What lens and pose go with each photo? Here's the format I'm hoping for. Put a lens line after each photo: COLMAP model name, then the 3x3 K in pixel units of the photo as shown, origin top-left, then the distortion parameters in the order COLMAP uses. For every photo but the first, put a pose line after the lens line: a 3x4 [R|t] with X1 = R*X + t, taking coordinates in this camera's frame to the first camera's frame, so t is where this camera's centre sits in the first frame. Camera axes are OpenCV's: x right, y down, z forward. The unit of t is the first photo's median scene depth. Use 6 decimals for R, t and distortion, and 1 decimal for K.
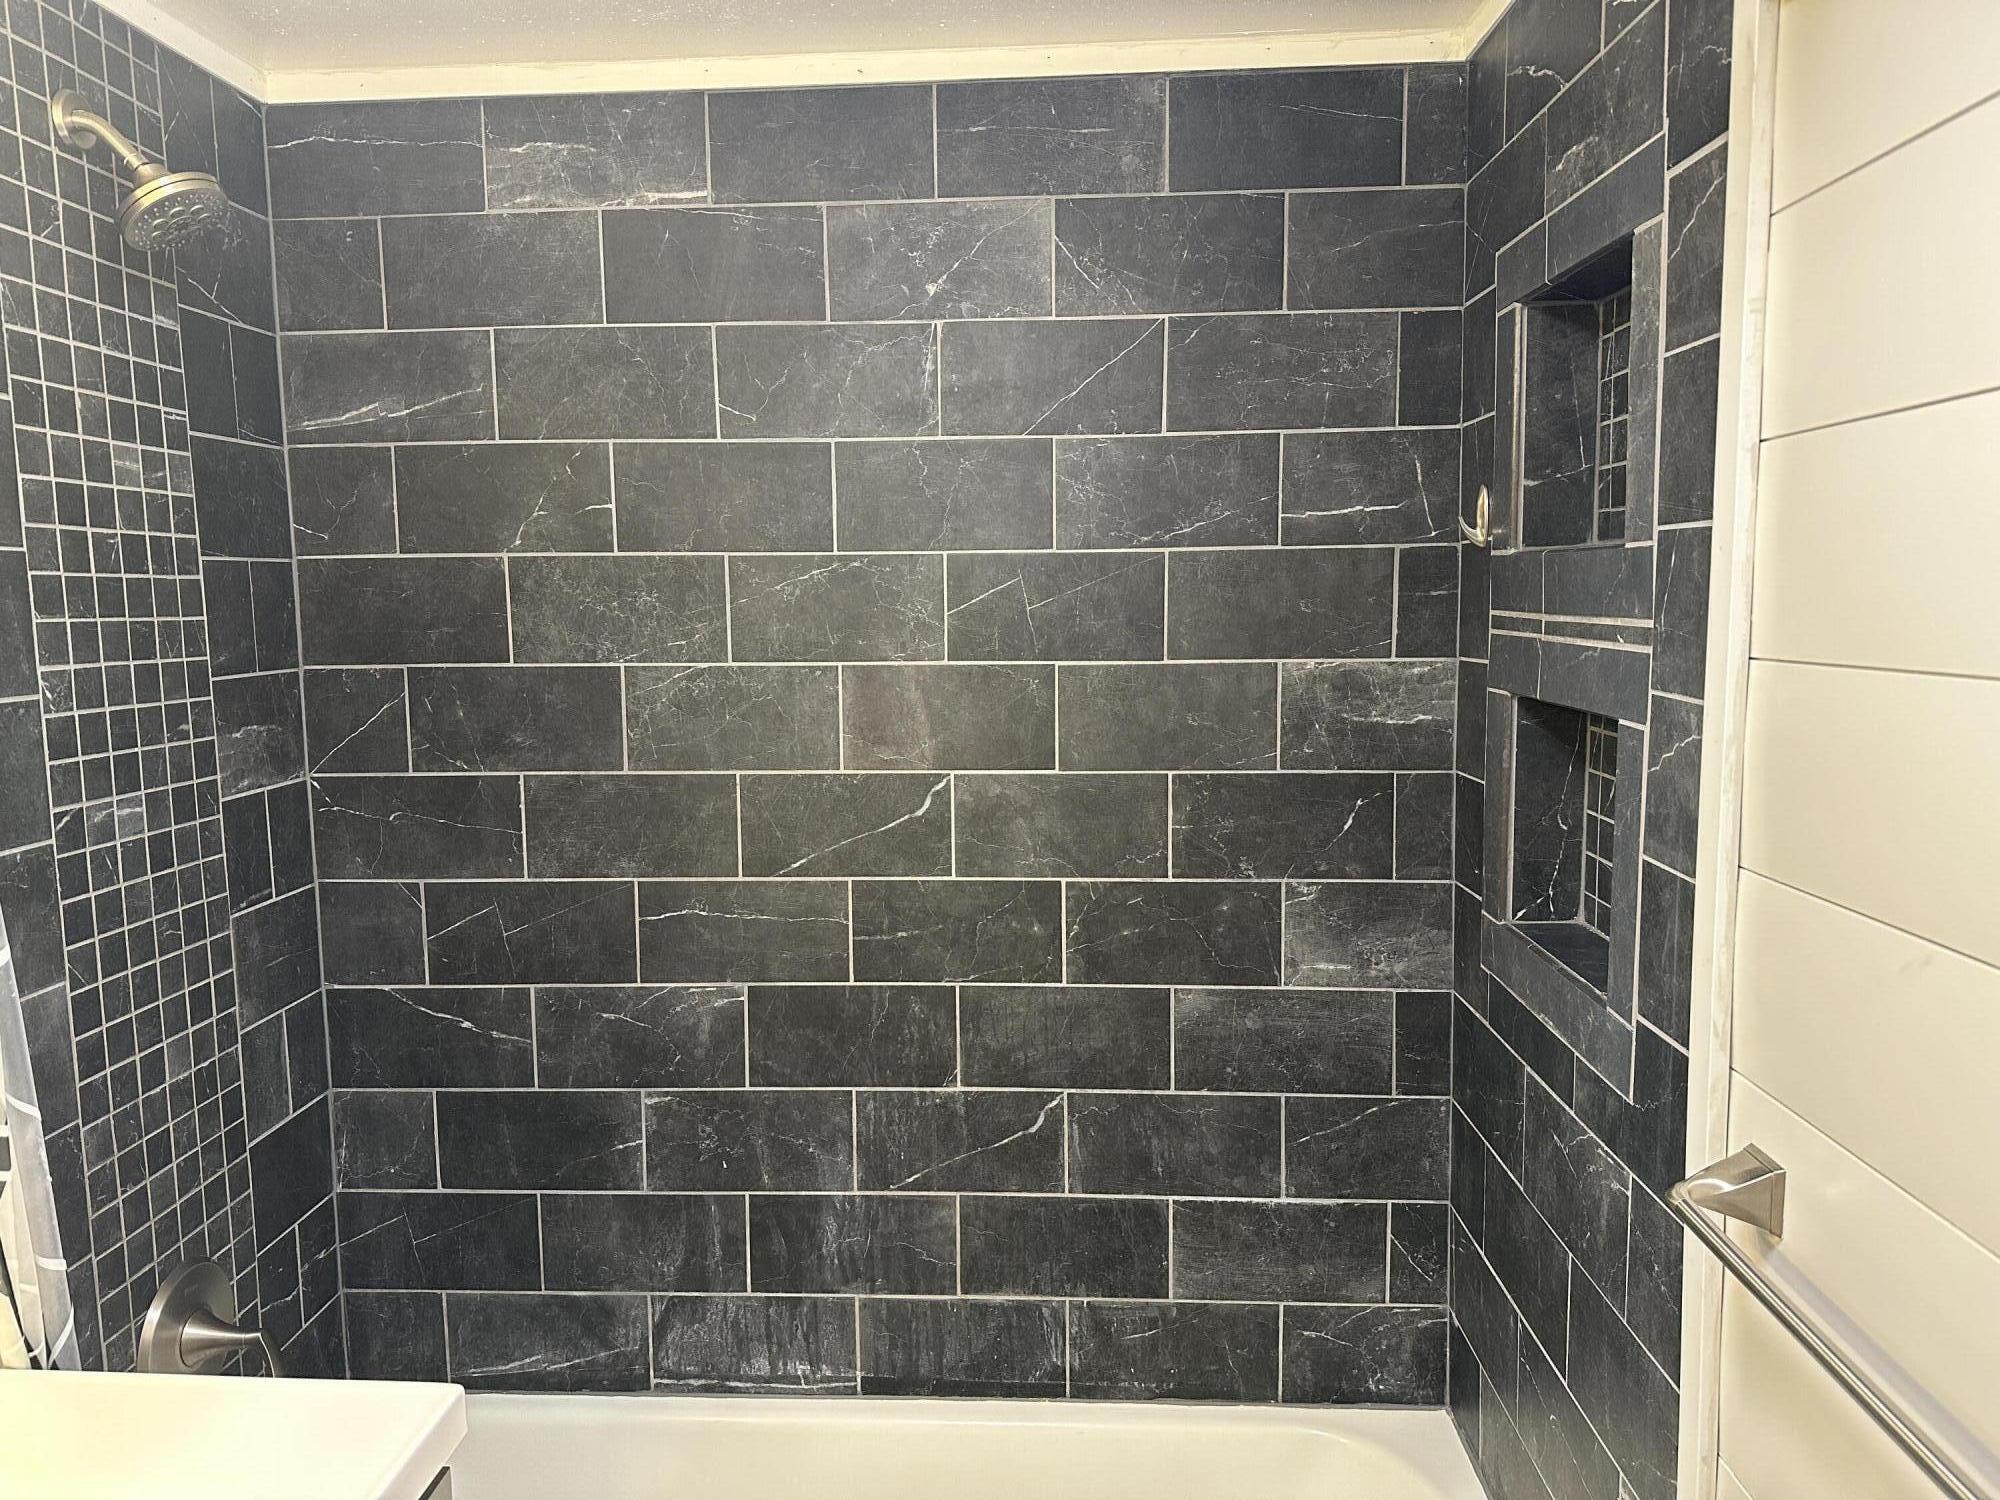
lens RADIAL K [[1406.5, 0, 1000.0], [0, 1406.5, 750.0], [0, 0, 1]] dist [0.122345, -0.210393]
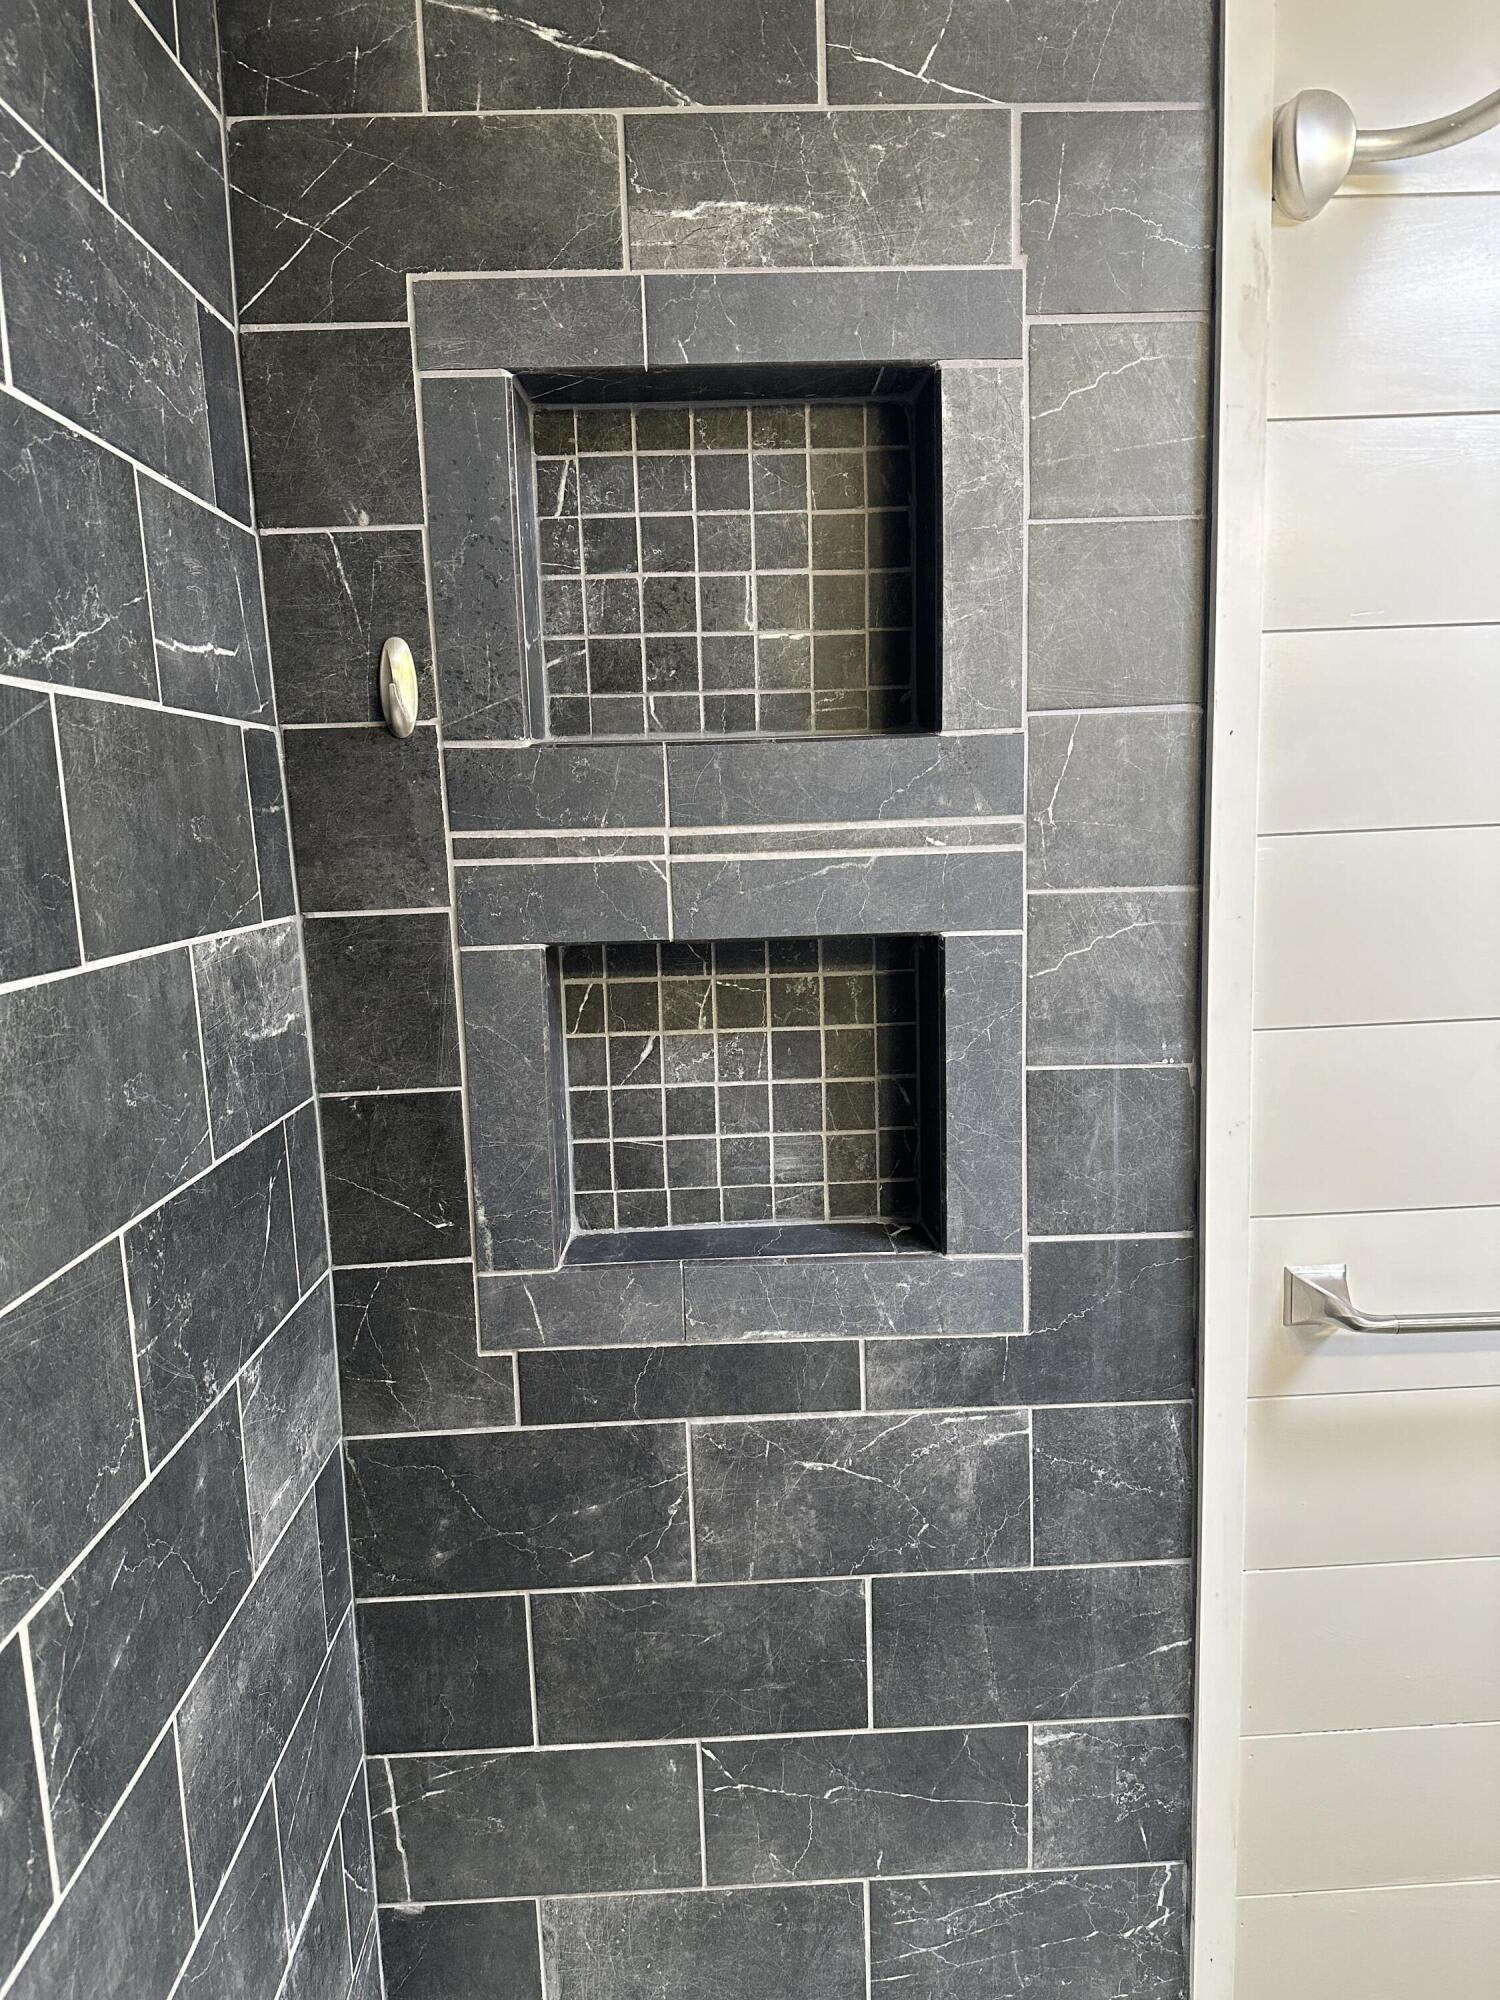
lens RADIAL K [[1406.5, 0, 707.9], [0, 1406.5, 1005.7], [0, 0, 1]] dist [0.122345, -0.210393]
pose [[-0.077600, -0.119683, 0.989775, -0.305038], [0.145357, 0.980802, 0.129994, -0.079850], [-0.986331, 0.153959, -0.058713, 0.856590]]
